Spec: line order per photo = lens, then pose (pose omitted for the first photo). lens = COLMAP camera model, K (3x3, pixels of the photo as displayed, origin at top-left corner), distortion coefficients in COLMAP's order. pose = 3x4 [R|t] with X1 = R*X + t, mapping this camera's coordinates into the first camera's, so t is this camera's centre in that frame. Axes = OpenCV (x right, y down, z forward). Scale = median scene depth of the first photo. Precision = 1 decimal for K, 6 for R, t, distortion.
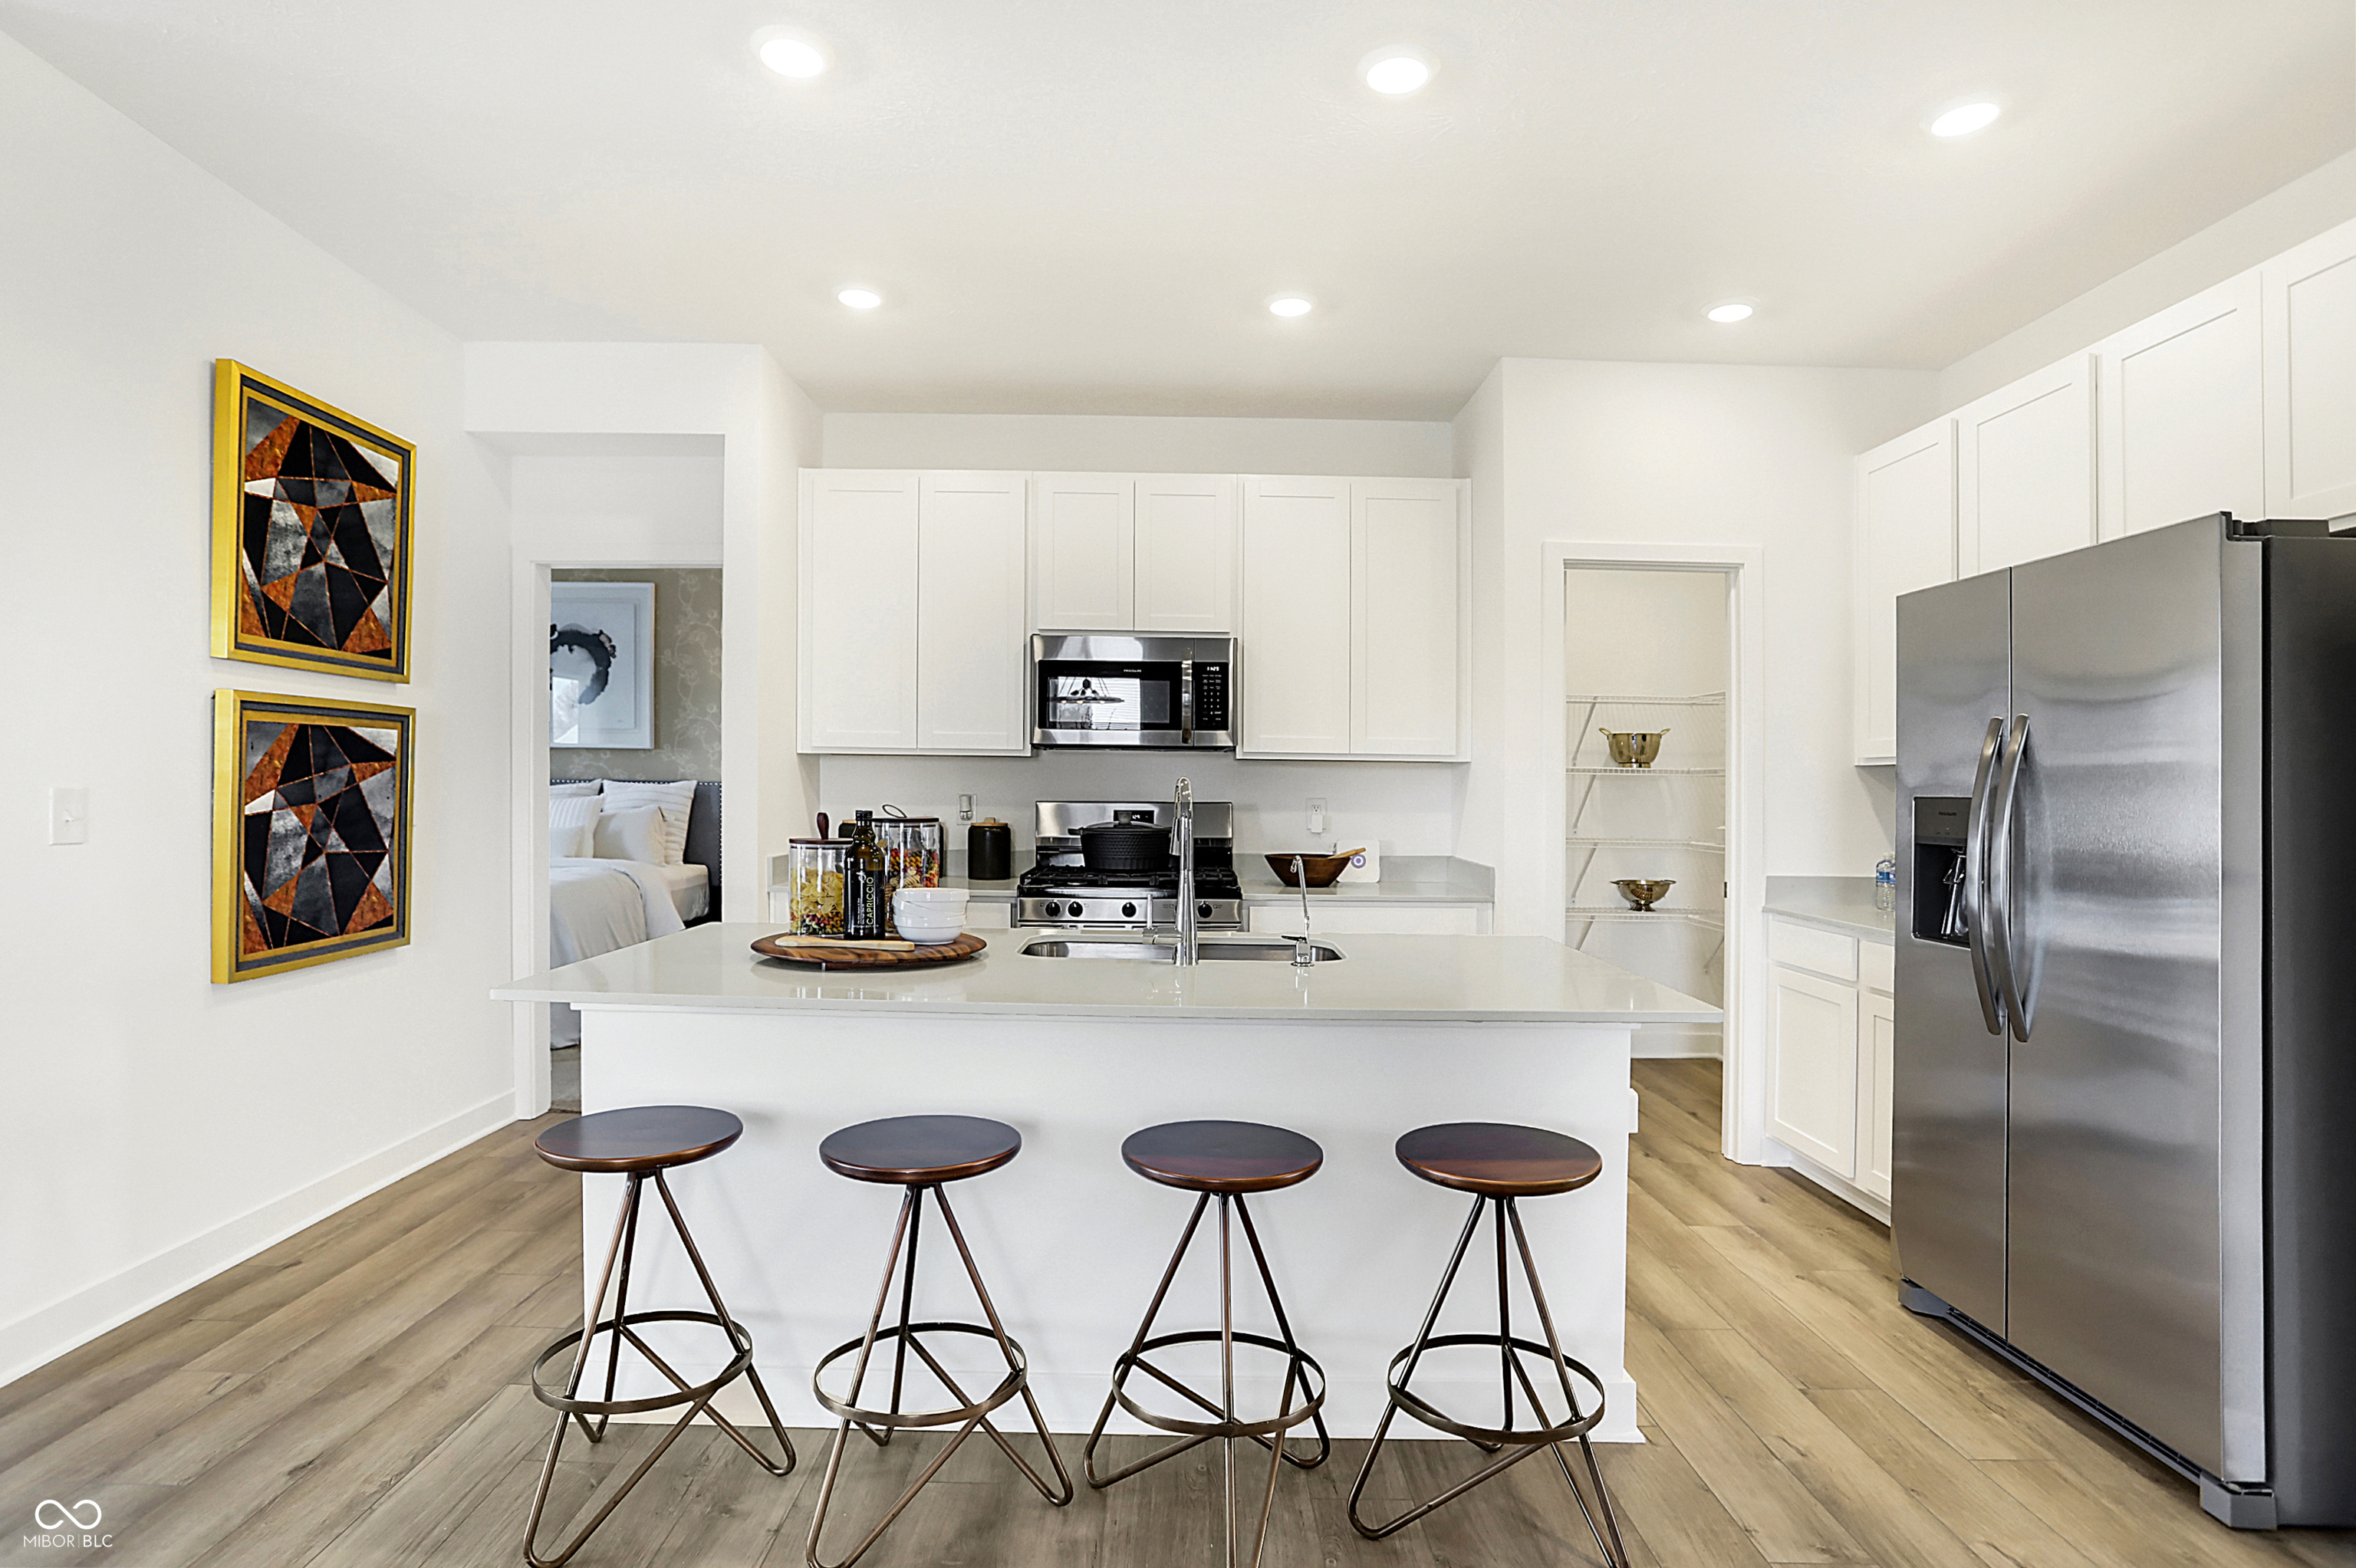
lens RADIAL K [[1206.3, 0, 1178.9], [0, 1206.3, 806.9], [0, 0, 1]] dist [-0.004120, 0.022745]
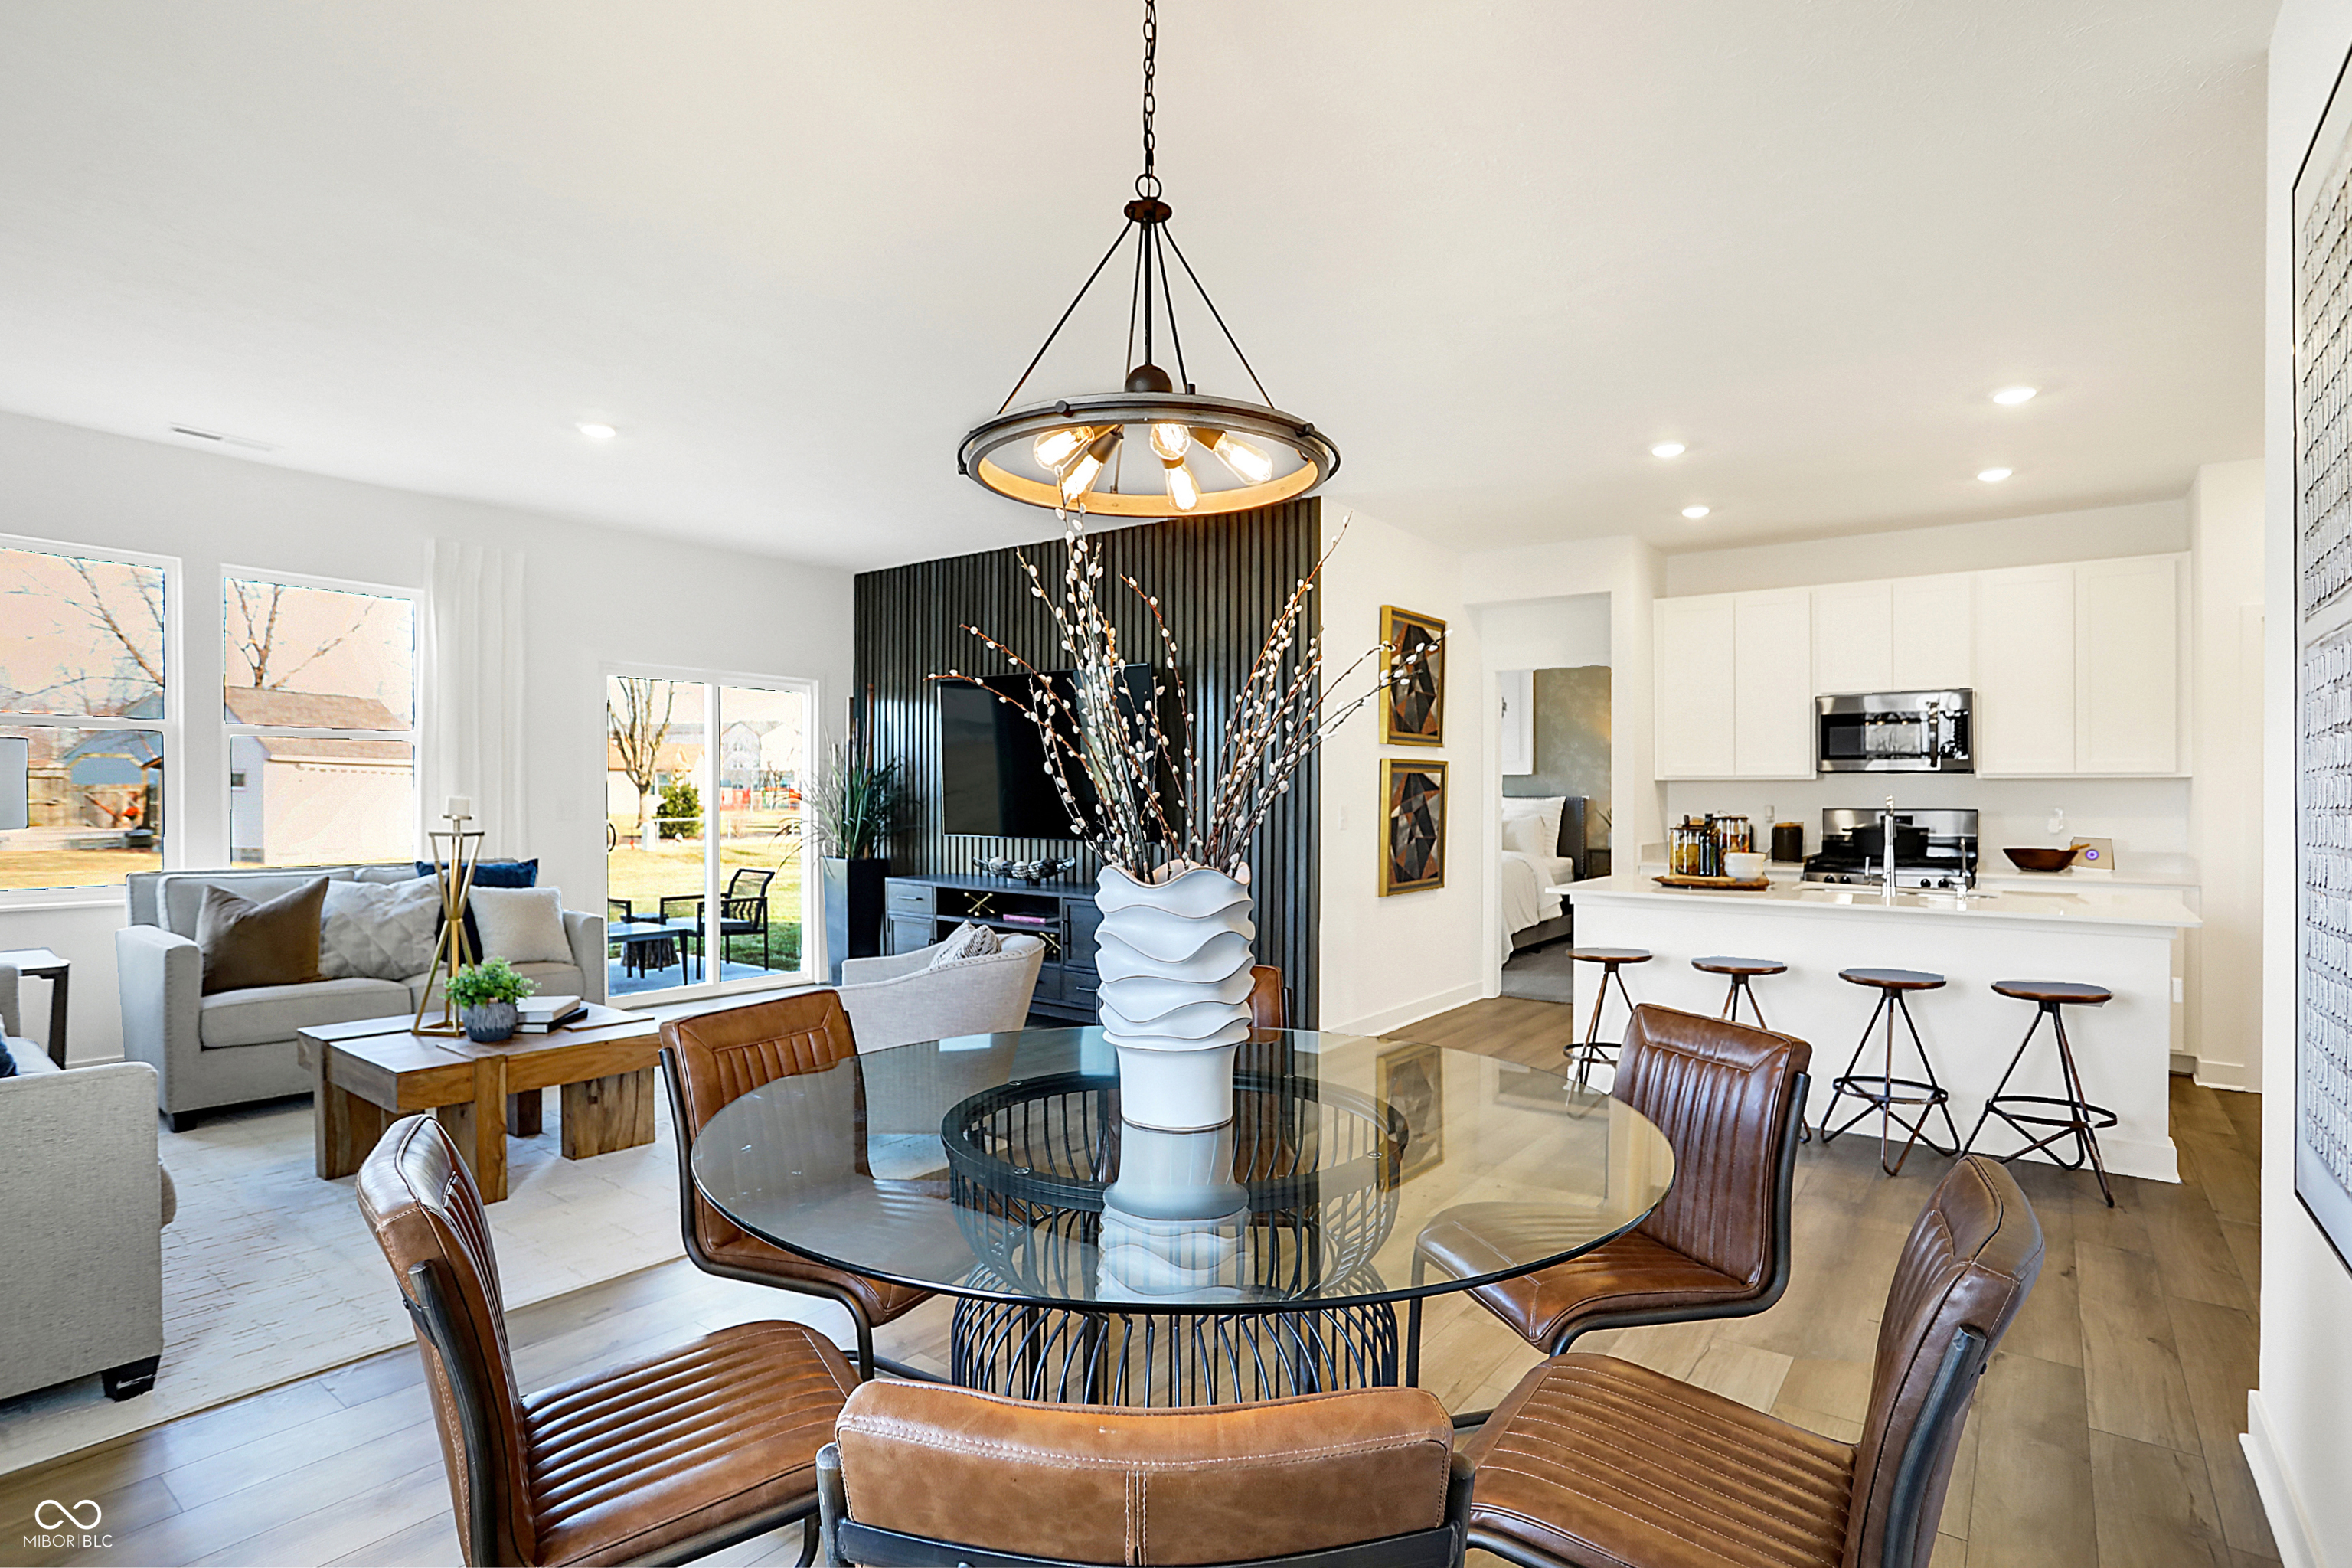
lens RADIAL K [[1174.4, 0, 1191.8], [0, 1174.4, 787.5], [0, 0, 1]] dist [-0.032718, 0.000233]
pose [[0.797679, -0.015500, -0.602883, 0.155452], [-0.001264, 0.999624, -0.027373, 0.009684], [0.603081, 0.022597, 0.797360, -0.737166]]
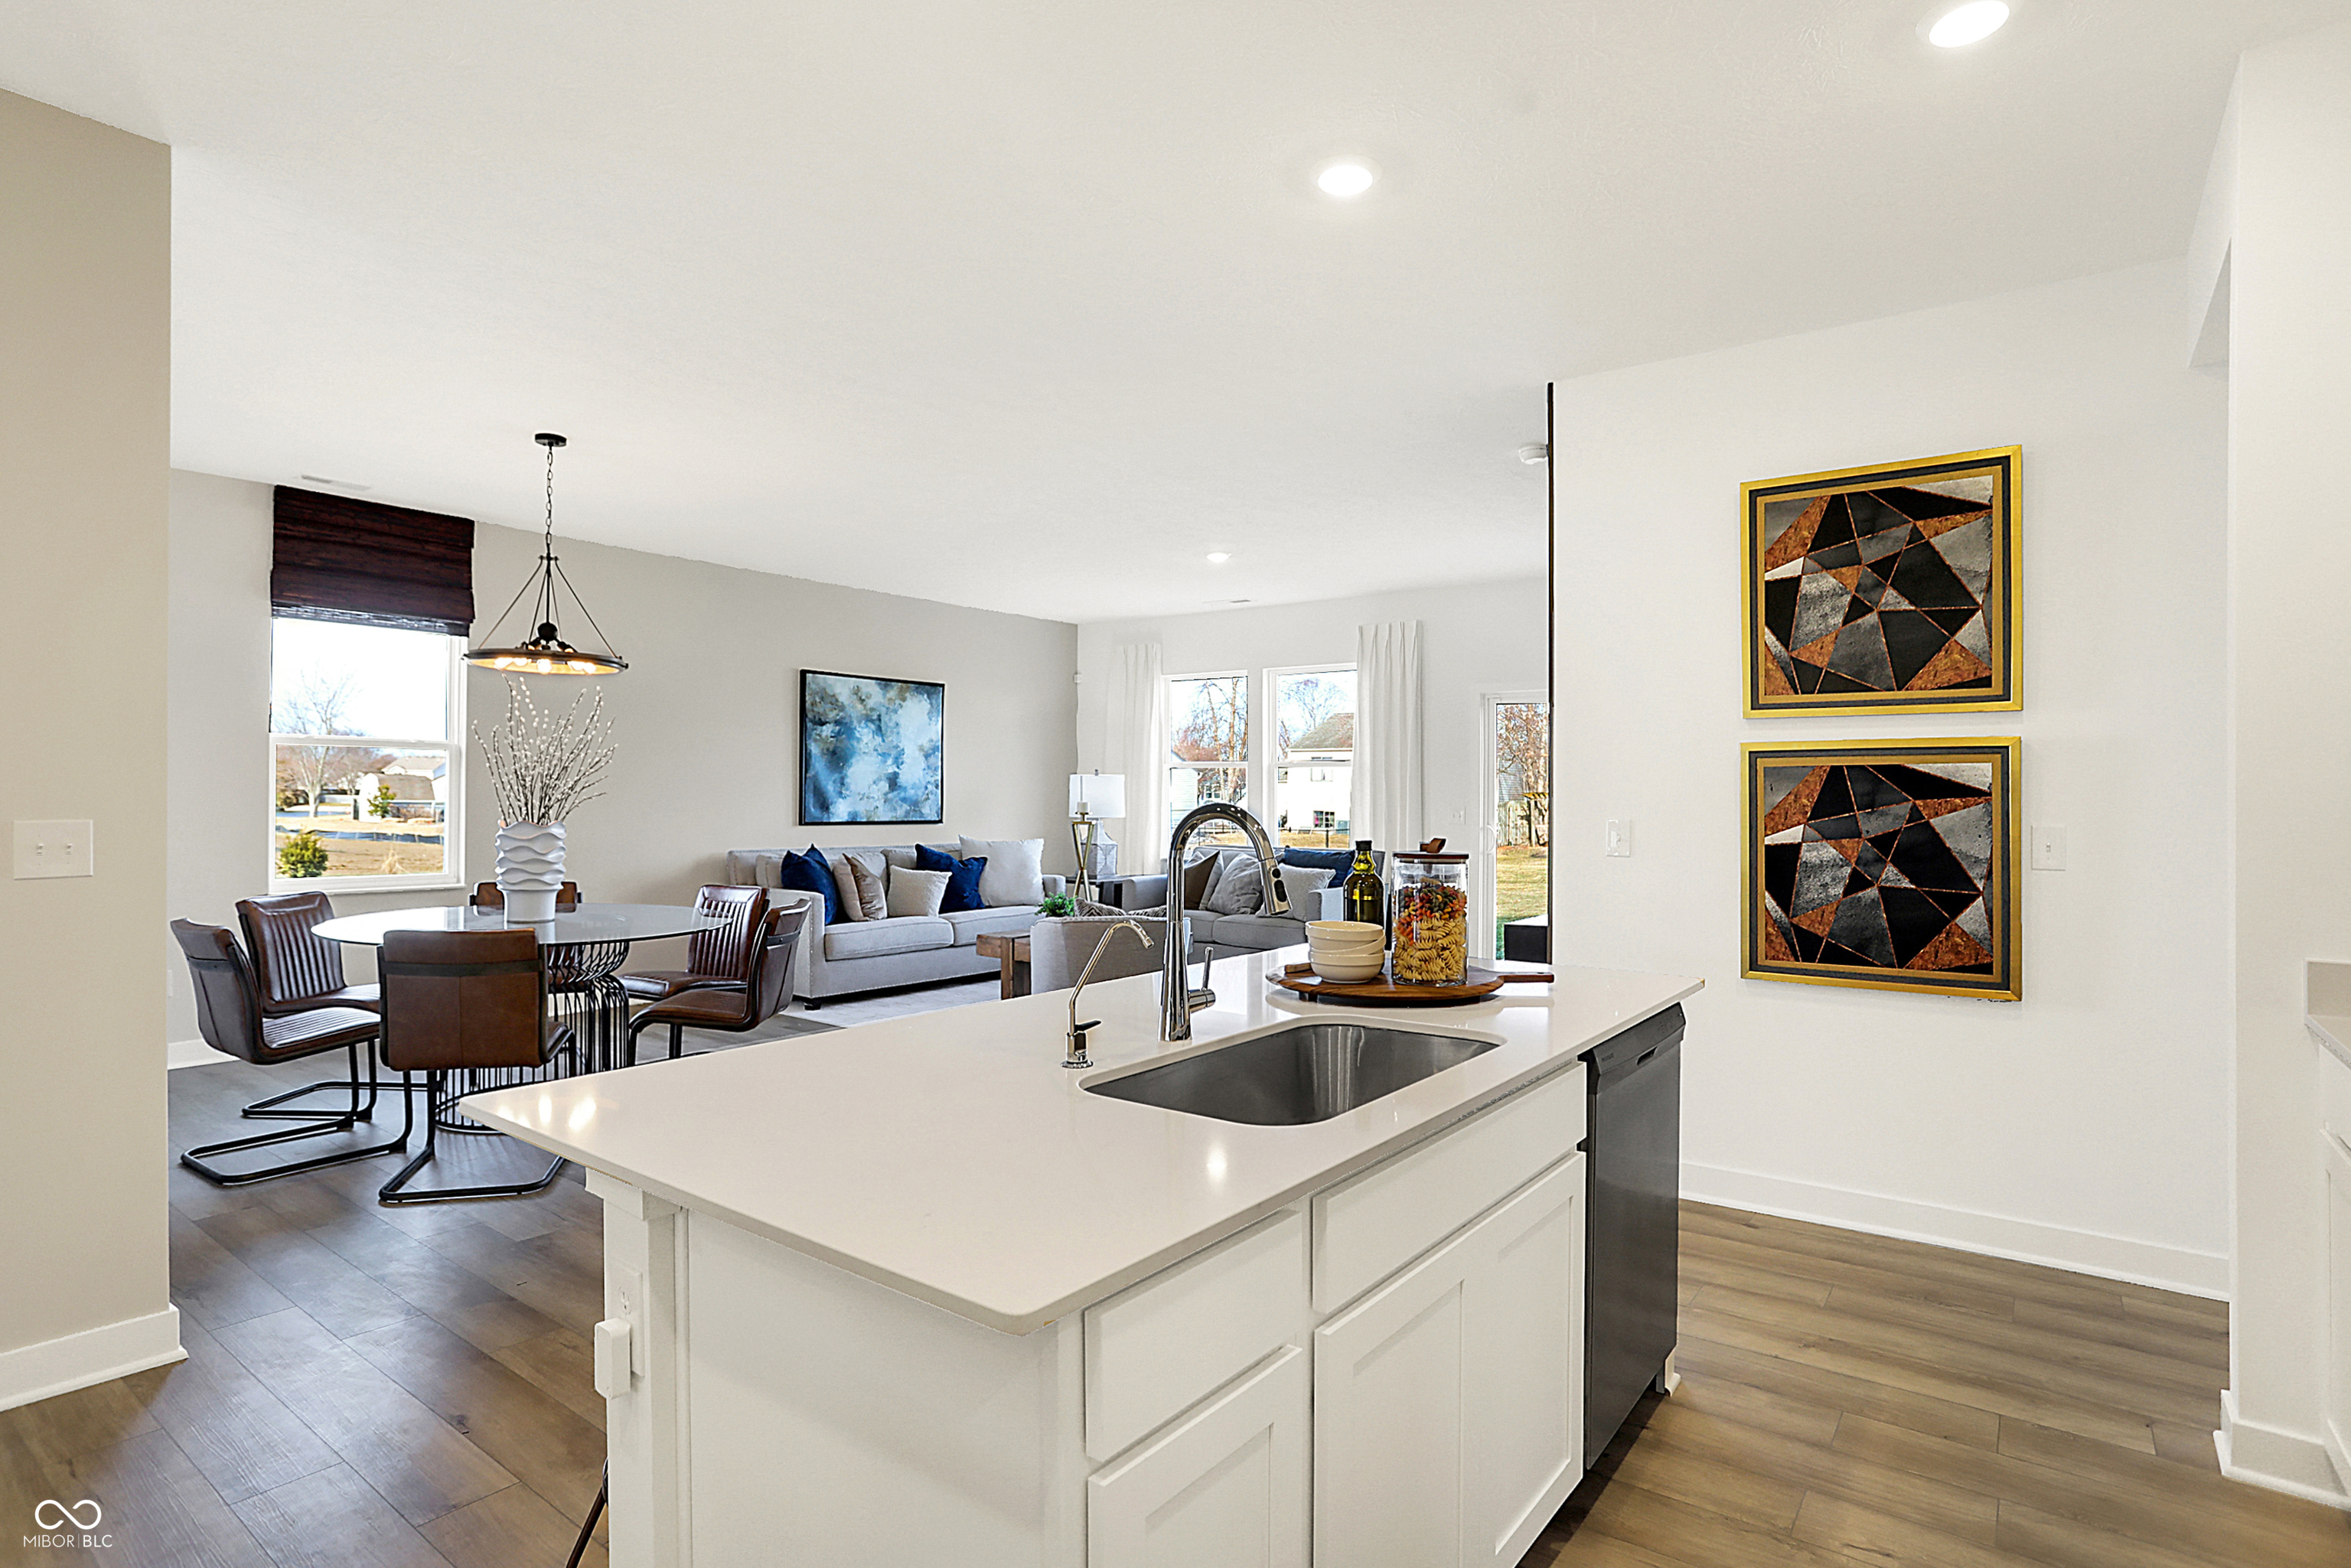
lens RADIAL K [[1182.9, 0, 1255.0], [0, 1182.9, 790.5], [0, 0, 1]] dist [-0.002718, -0.000063]
pose [[-0.576725, -0.015672, -0.816788, 0.448384], [-0.021512, 0.999761, -0.003994, -0.028875], [0.816655, 0.015267, -0.576925, 1.143653]]
